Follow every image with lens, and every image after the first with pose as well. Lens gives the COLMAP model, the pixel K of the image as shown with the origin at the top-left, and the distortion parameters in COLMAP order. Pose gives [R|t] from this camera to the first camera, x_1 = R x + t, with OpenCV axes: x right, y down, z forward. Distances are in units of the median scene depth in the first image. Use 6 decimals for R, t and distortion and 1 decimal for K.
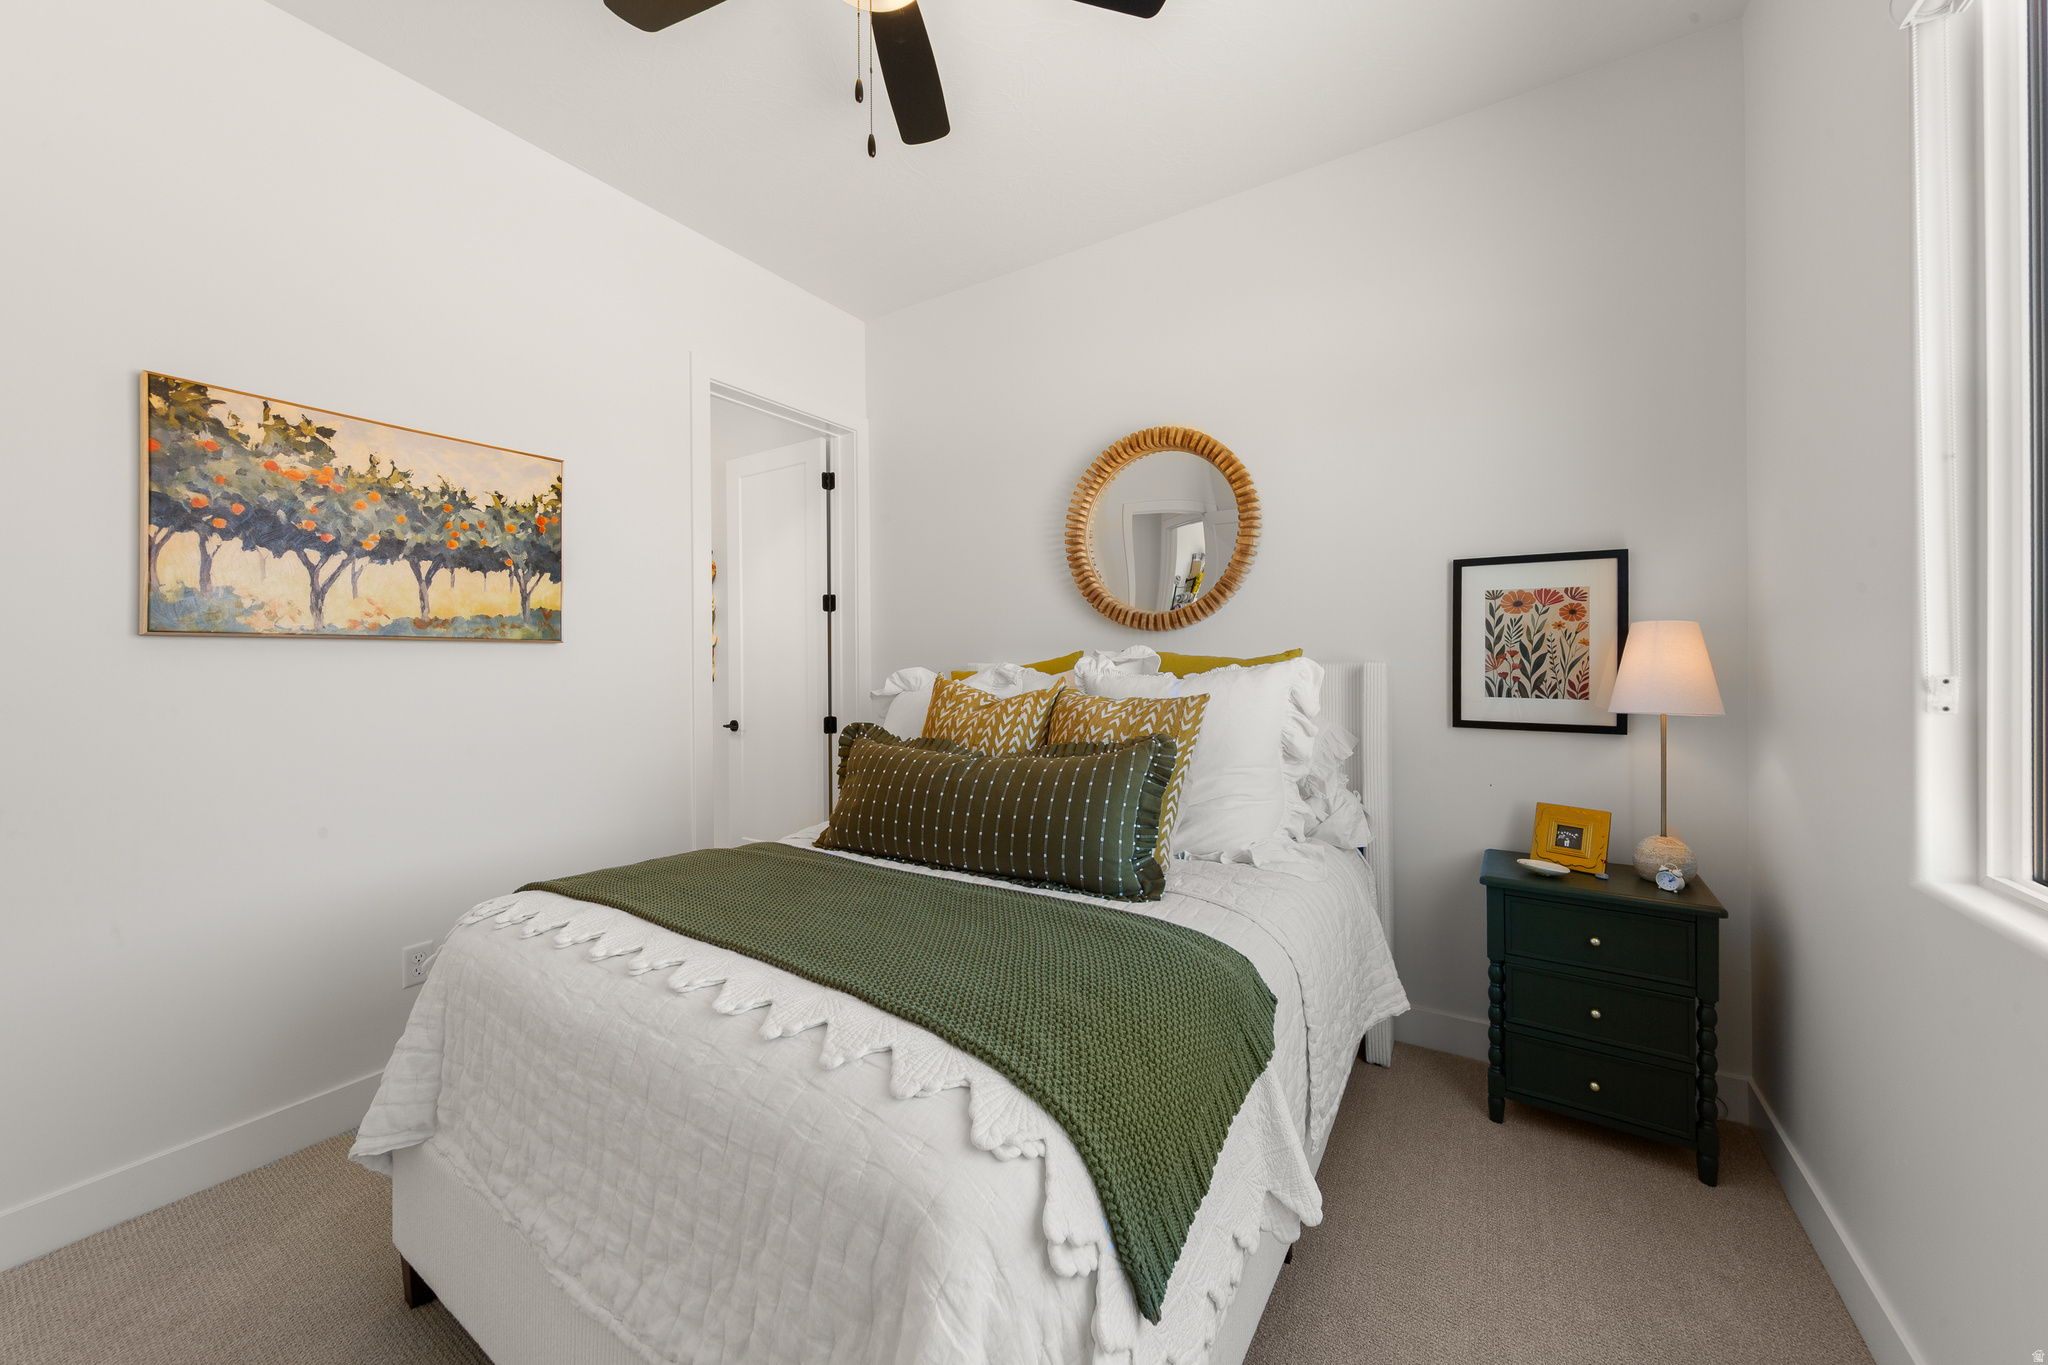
lens RADIAL K [[738.9, 0, 1025.2], [0, 738.9, 661.1], [0, 0, 1]] dist [0.001782, 0.000099]
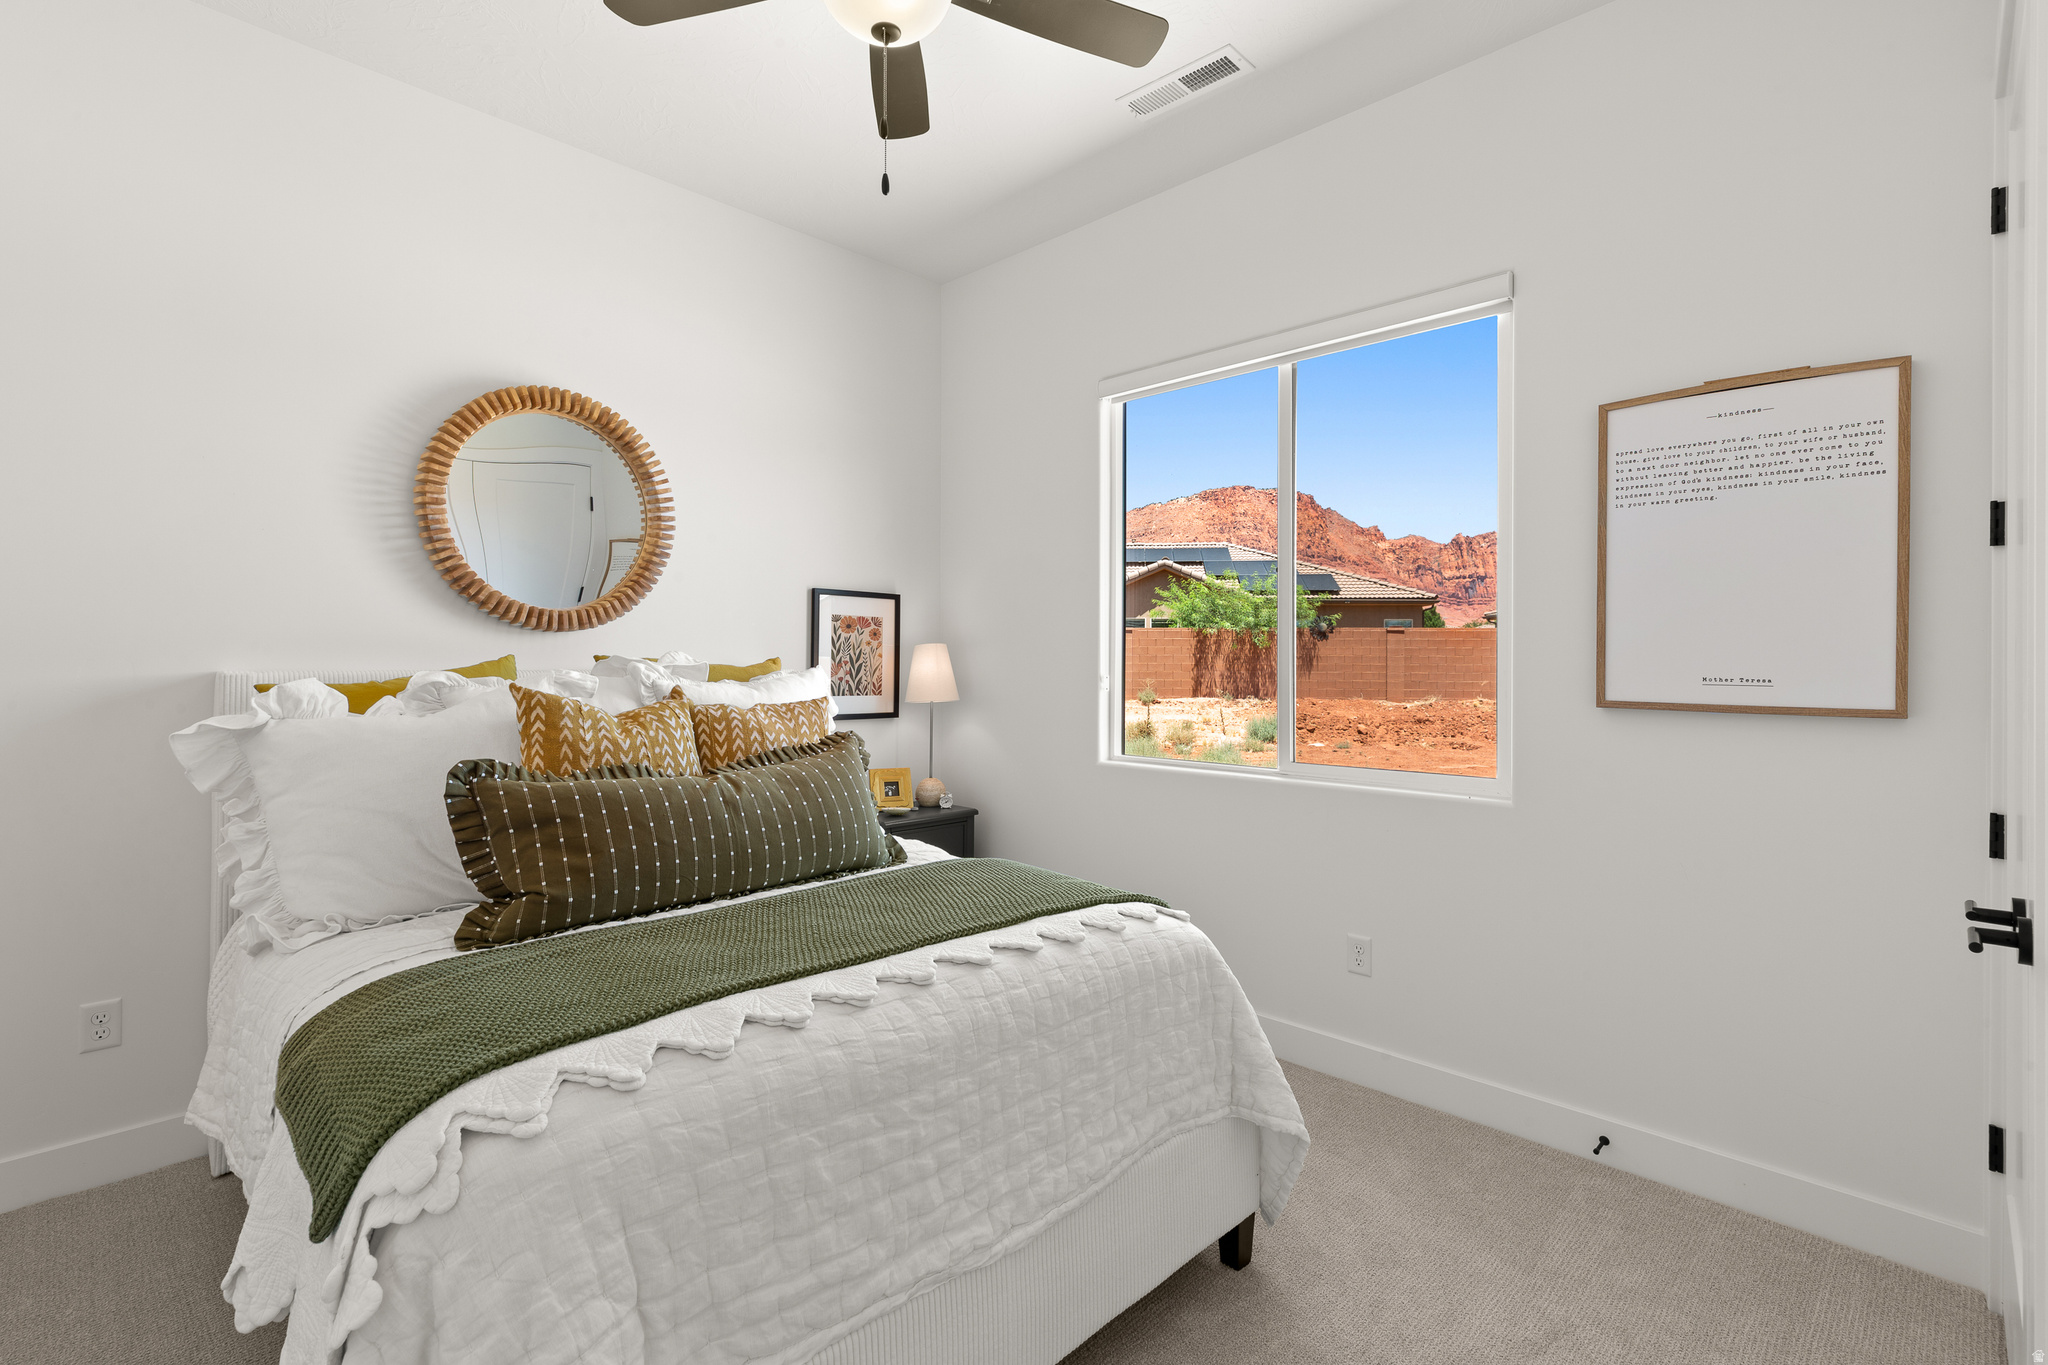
lens RADIAL K [[937.7, 0, 1022.1], [0, 937.7, 673.8], [0, 0, 1]] dist [0.004632, 0.000450]
pose [[0.206496, -0.004623, 0.978437, -0.947476], [-0.000603, 0.999988, 0.004852, 0.000946], [-0.978447, -0.001592, 0.206491, 0.338553]]
